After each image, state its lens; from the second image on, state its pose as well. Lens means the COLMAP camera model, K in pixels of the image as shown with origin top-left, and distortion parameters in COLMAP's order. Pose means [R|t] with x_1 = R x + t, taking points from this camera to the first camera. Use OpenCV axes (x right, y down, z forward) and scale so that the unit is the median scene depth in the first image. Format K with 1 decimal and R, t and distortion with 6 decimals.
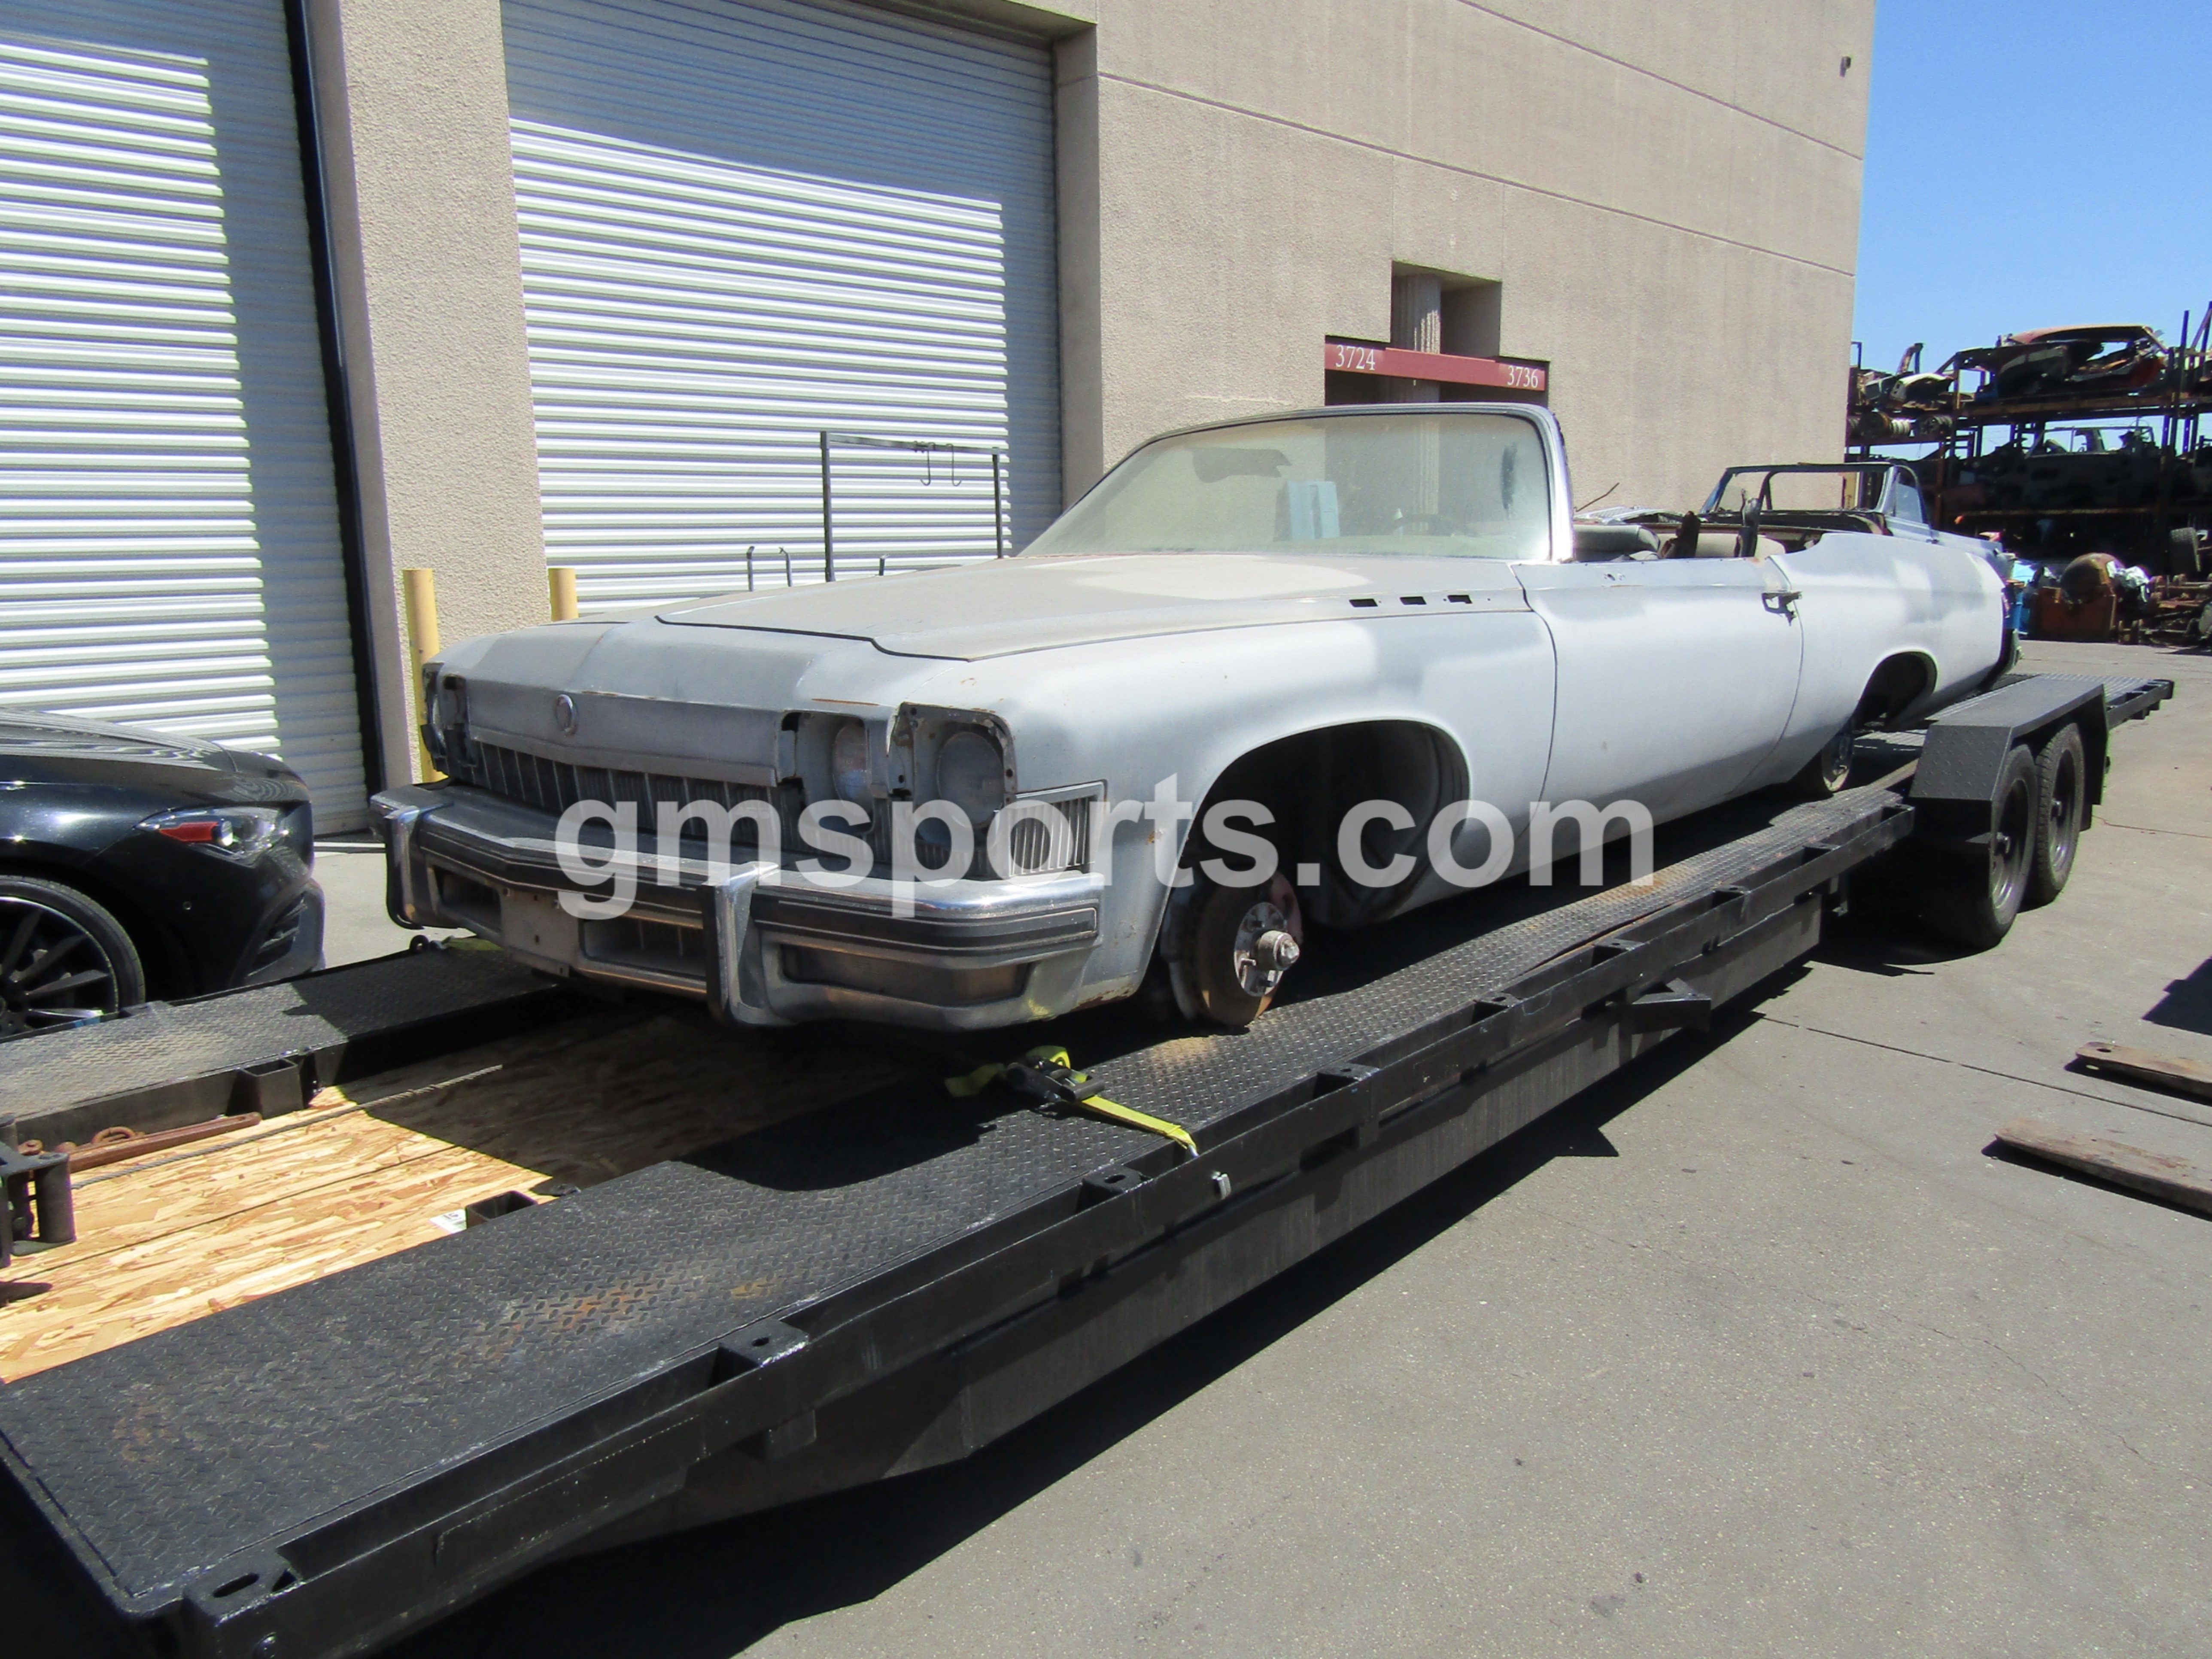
lens RADIAL K [[1578.8, 0, 1092.6], [0, 1578.8, 830.5], [0, 0, 1]] dist [-0.003067, -0.002687]
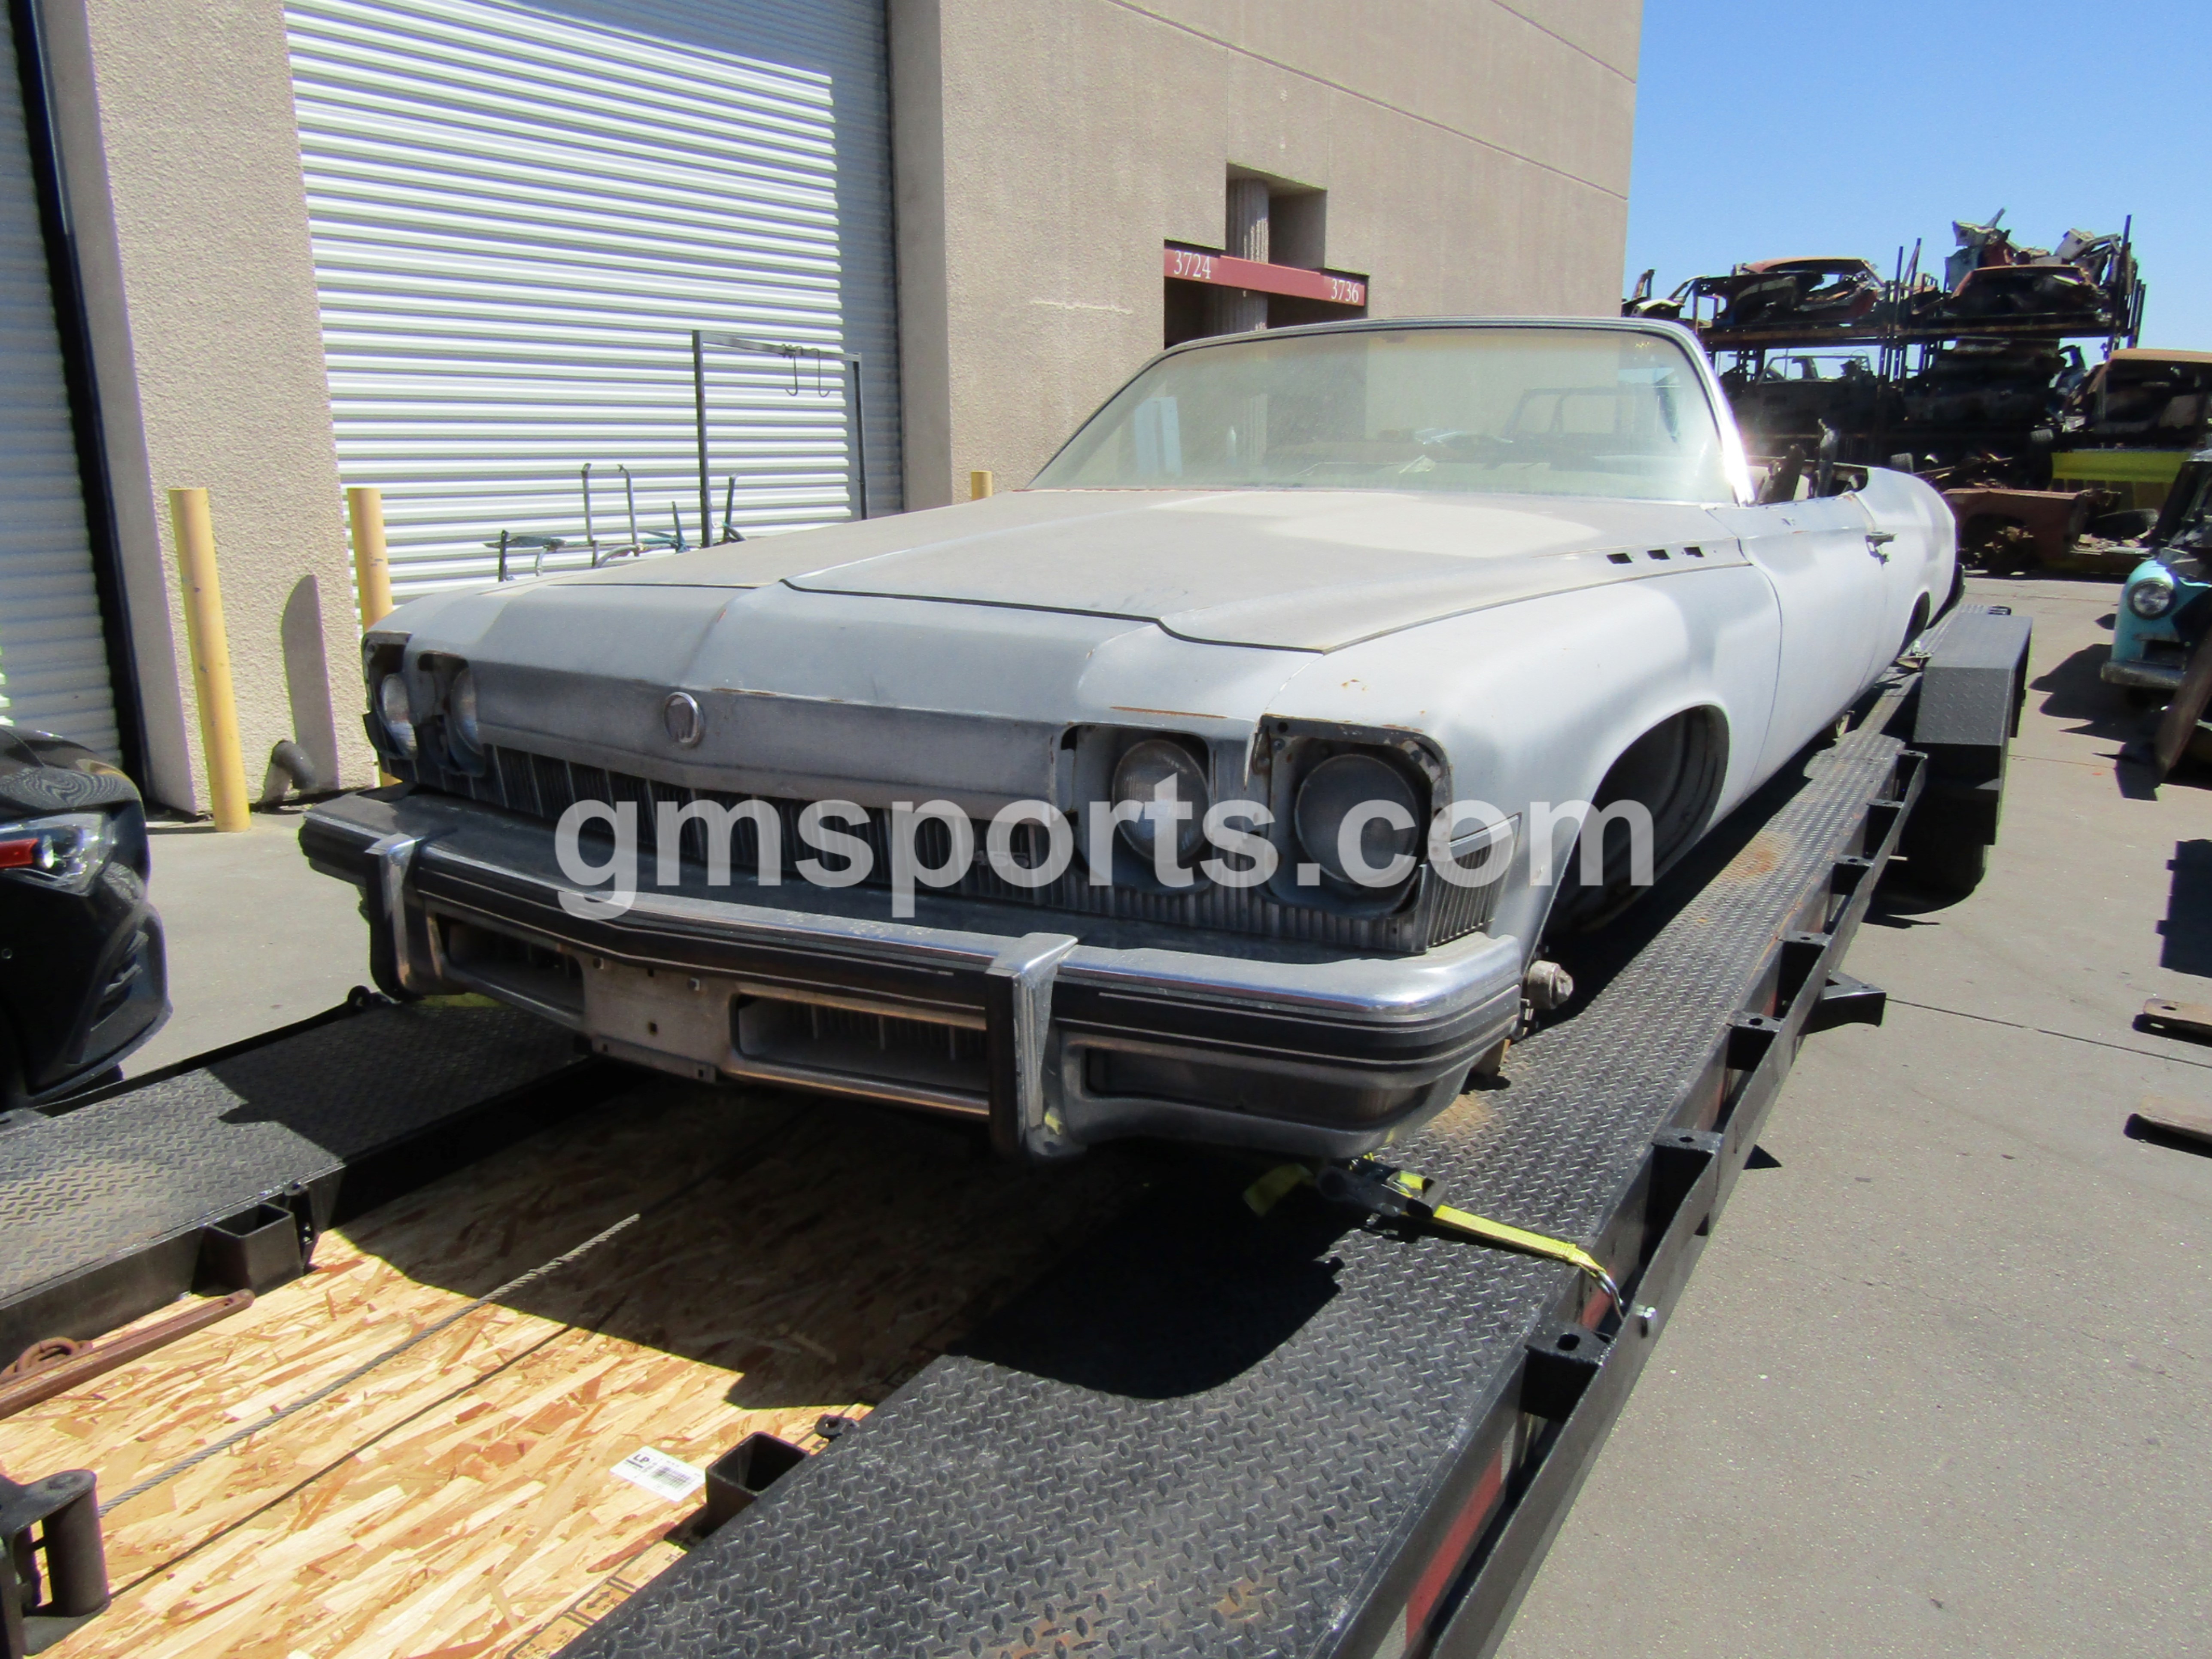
lens RADIAL K [[1578.8, 0, 1092.6], [0, 1578.8, 830.5], [0, 0, 1]] dist [-0.003067, -0.002687]
pose [[0.984210, -0.030227, 0.174404, -0.117213], [0.020812, 0.998238, 0.055562, -0.025051], [-0.175776, -0.051055, 0.983105, 0.106180]]
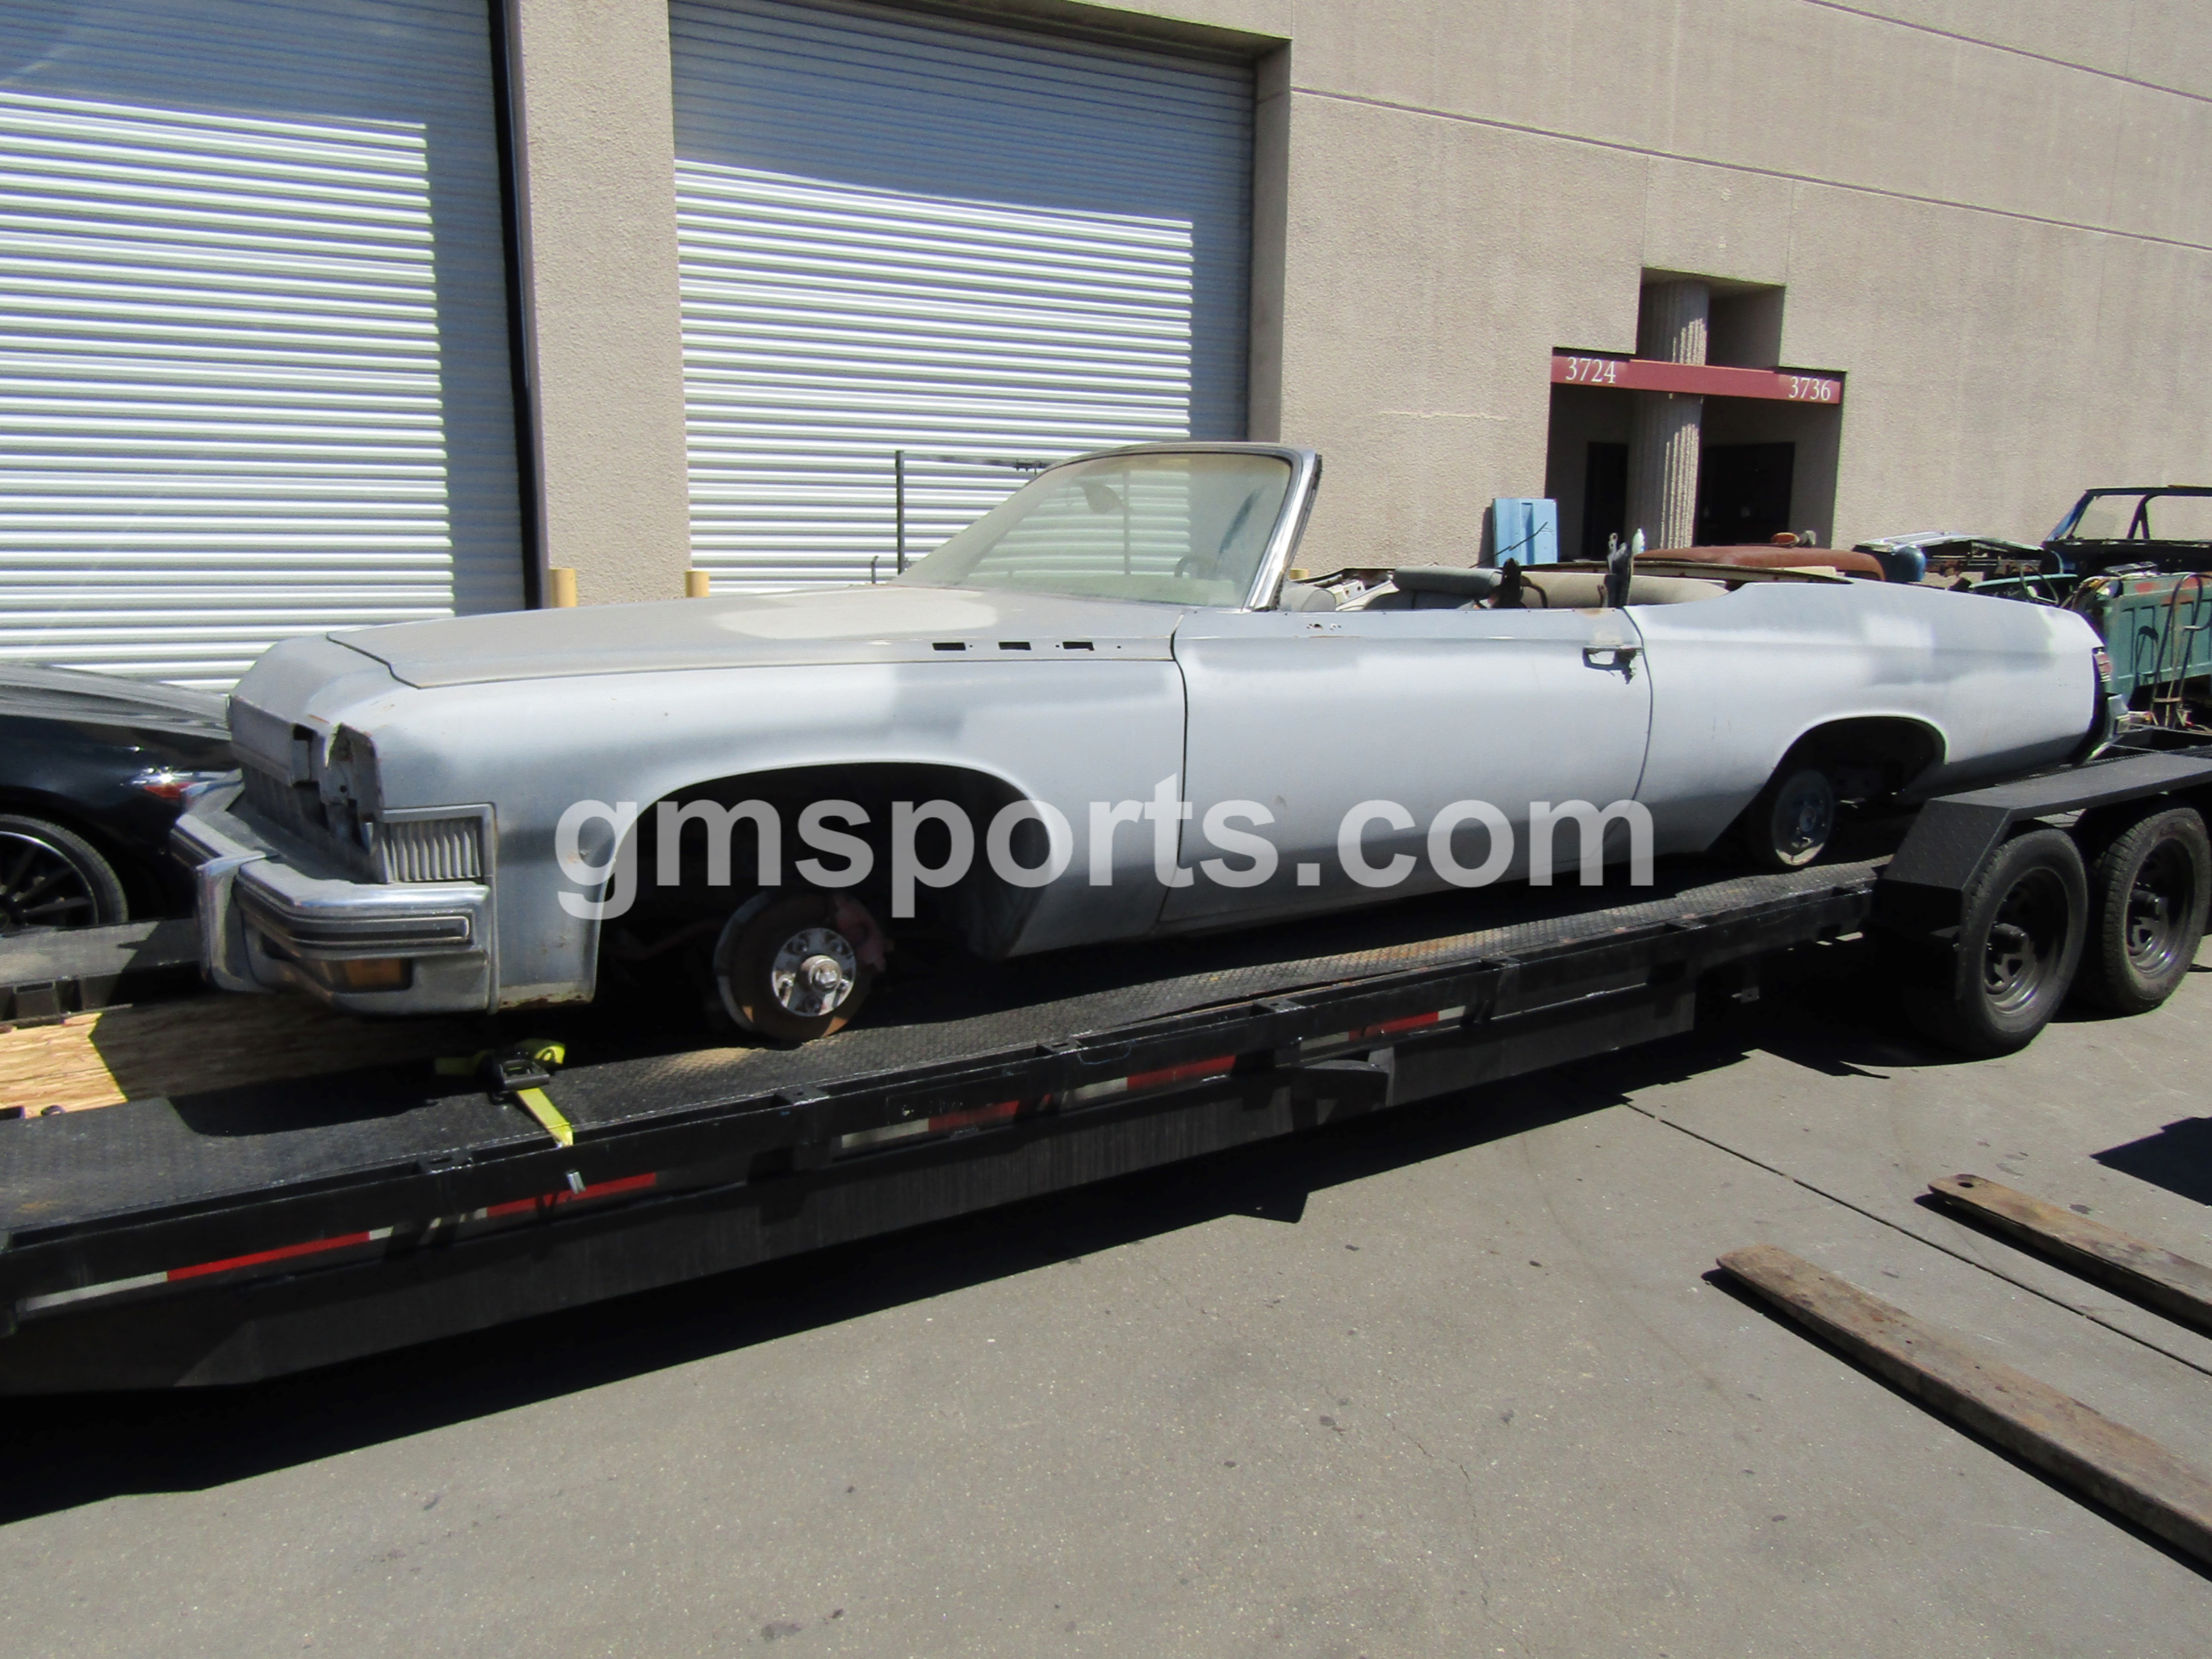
lens RADIAL K [[1571.3, 0, 1088.7], [0, 1571.3, 830.0], [0, 0, 1]] dist [0.000308, 0.000565]
pose [[0.961685, 0.074365, -0.263880, 0.252536], [-0.074061, 0.997192, 0.011115, -0.020176], [0.263966, 0.008854, 0.964491, 0.017268]]
